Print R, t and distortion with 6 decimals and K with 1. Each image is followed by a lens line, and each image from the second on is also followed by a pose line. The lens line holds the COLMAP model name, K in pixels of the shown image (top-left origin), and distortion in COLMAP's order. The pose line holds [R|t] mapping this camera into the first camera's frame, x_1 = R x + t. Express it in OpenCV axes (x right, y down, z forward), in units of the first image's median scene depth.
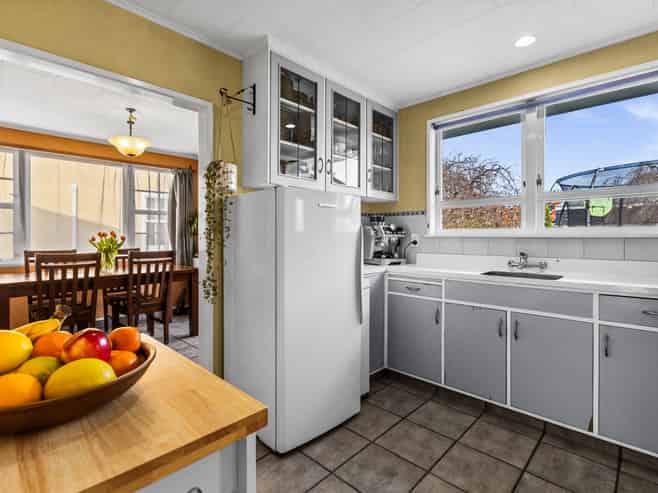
lens RADIAL K [[339.2, 0, 325.4], [0, 339.2, 238.8], [0, 0, 1]] dist [-0.002153, -0.000429]
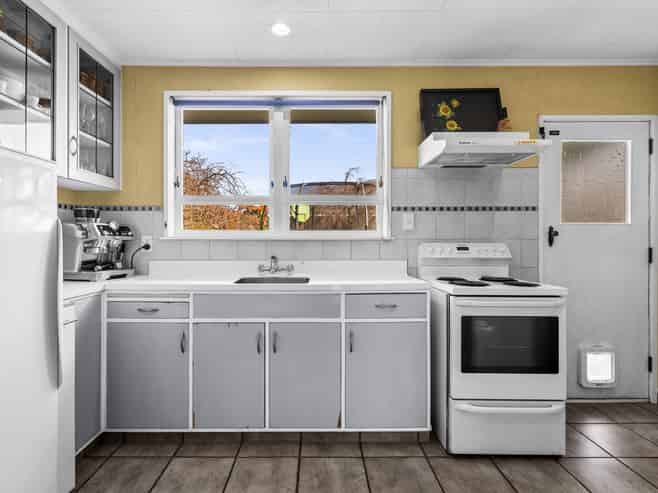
lens RADIAL K [[339.2, 0, 325.4], [0, 339.2, 238.8], [0, 0, 1]] dist [-0.002153, -0.000429]
pose [[0.714268, -0.000212, 0.699872, 0.018442], [0.005329, 0.999973, -0.005136, -0.001239], [-0.699852, 0.007398, 0.714250, 0.184555]]
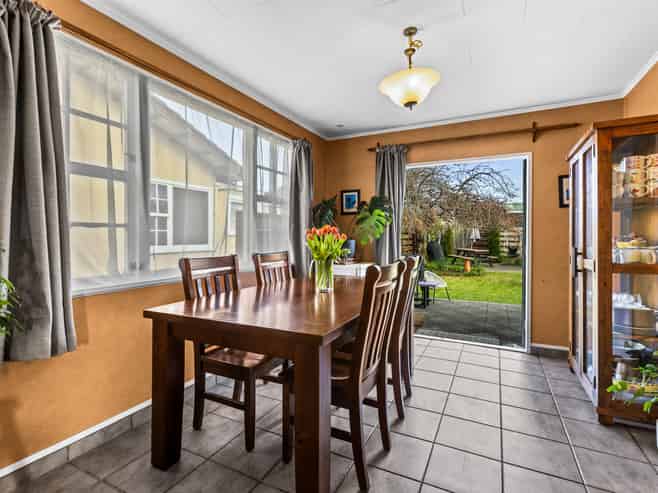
lens RADIAL K [[339.2, 0, 325.4], [0, 339.2, 238.8], [0, 0, 1]] dist [-0.002153, -0.000429]
pose [[0.958199, 0.004136, 0.286074, -1.245397], [-0.004842, 0.999987, 0.001762, -0.001185], [-0.286063, -0.003074, 0.958206, 0.620569]]
